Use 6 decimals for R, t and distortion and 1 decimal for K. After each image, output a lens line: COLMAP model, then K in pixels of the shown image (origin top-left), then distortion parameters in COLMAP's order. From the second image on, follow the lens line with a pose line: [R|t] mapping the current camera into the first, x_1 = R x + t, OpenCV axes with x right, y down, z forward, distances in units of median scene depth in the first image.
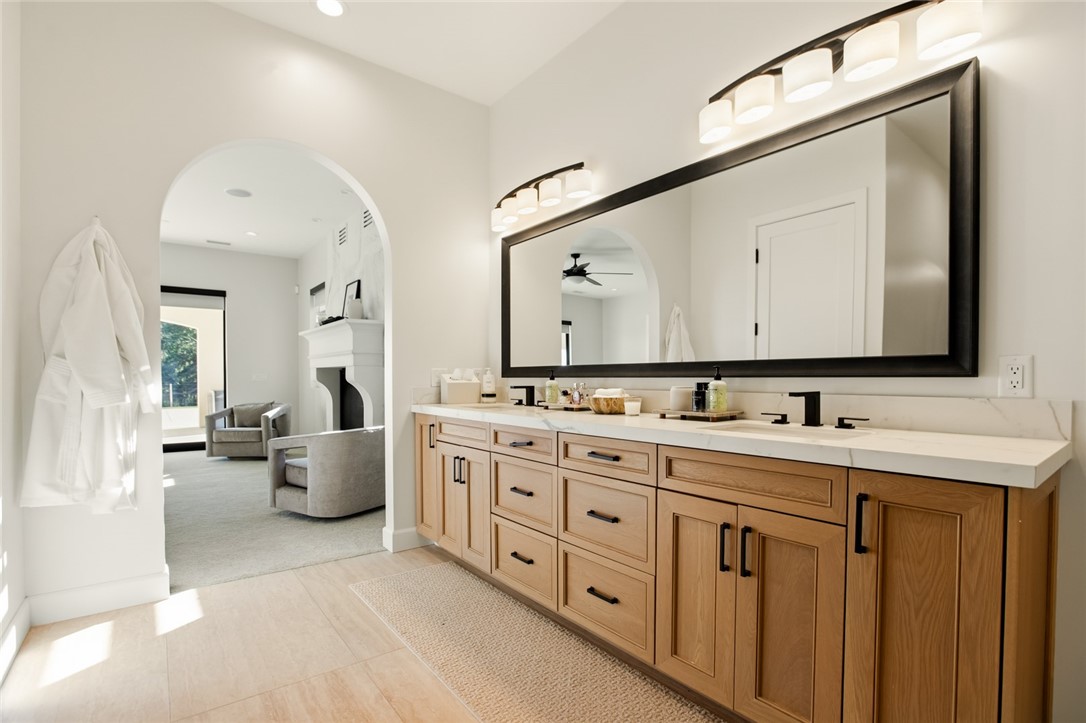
lens RADIAL K [[500.6, 0, 540.4], [0, 500.6, 387.2], [0, 0, 1]] dist [-0.002494, -0.000211]
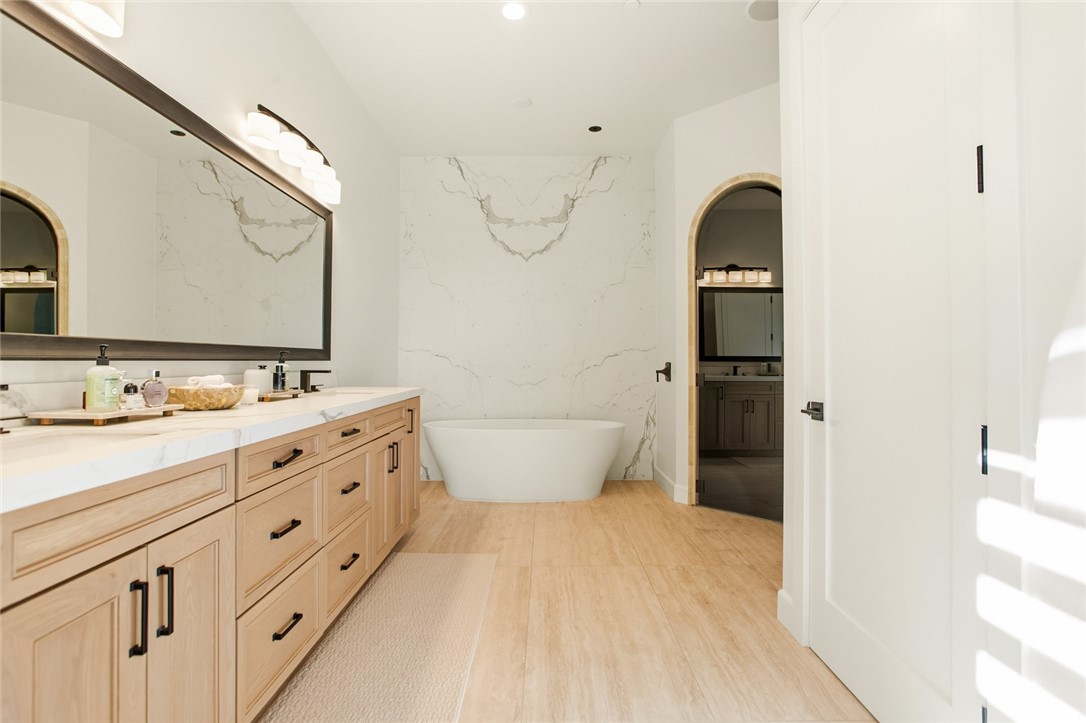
lens RADIAL K [[500.4, 0, 543.0], [0, 500.4, 361.5], [0, 0, 1]] dist [-0.002478, -0.000270]
pose [[-0.781220, 0.000226, 0.624256, -0.898804], [0.013809, 0.999762, 0.016918, -0.029906], [-0.624104, 0.021837, -0.781036, 1.614180]]
